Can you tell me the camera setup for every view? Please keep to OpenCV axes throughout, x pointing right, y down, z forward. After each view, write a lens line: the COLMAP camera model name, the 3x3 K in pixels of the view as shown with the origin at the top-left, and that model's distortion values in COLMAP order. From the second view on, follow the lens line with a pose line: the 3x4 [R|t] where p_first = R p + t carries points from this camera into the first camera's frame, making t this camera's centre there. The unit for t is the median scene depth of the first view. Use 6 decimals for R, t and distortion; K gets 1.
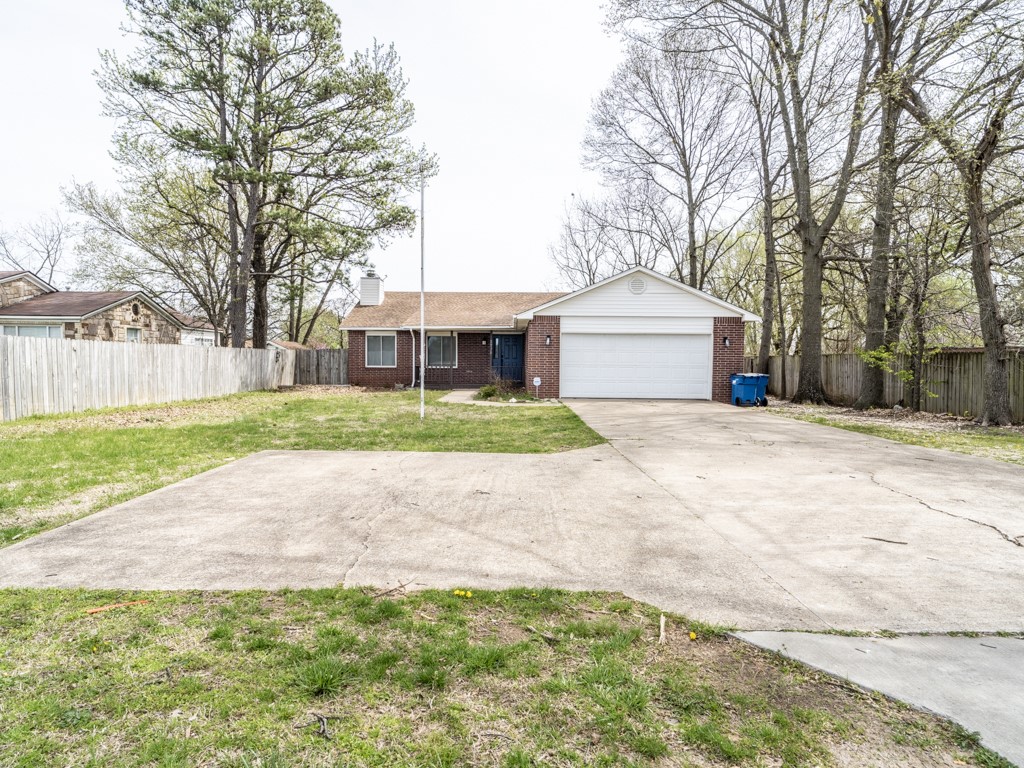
lens RADIAL K [[601.3, 0, 506.0], [0, 601.3, 384.3], [0, 0, 1]] dist [0.001339, 0.000282]
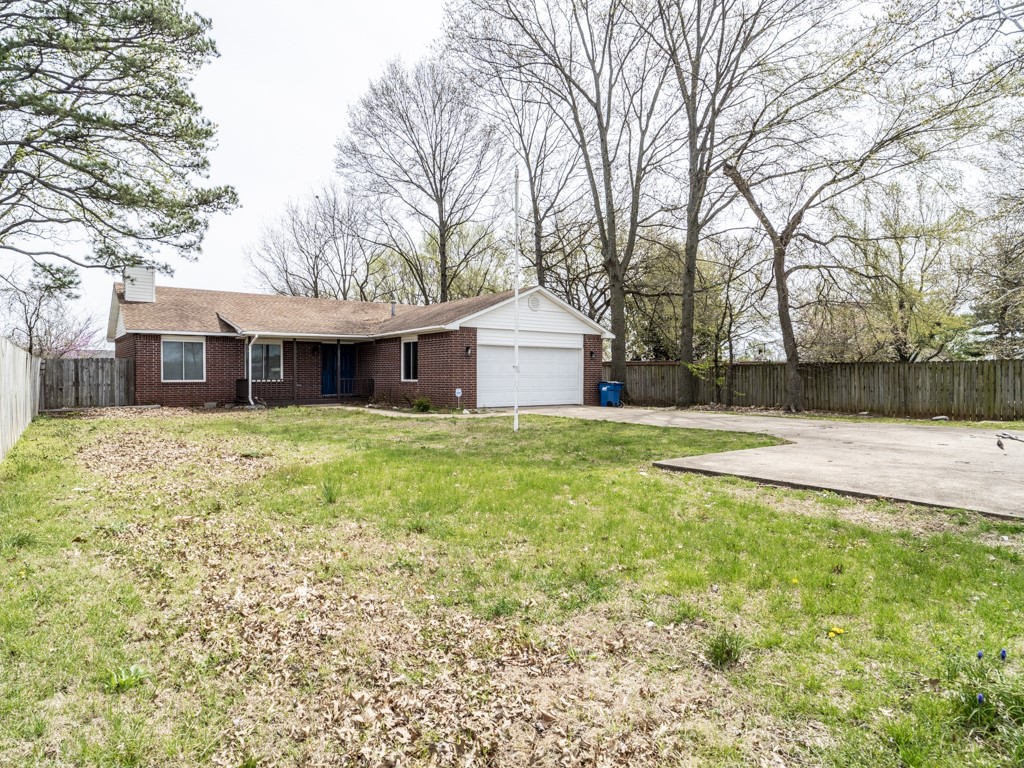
lens RADIAL K [[601.3, 0, 506.0], [0, 601.3, 384.3], [0, 0, 1]] dist [0.001339, 0.000282]
pose [[0.788166, -0.017594, 0.615211, -0.498500], [0.030142, 0.999495, -0.010032, -0.006146], [-0.614724, 0.026450, 0.788299, 0.167099]]
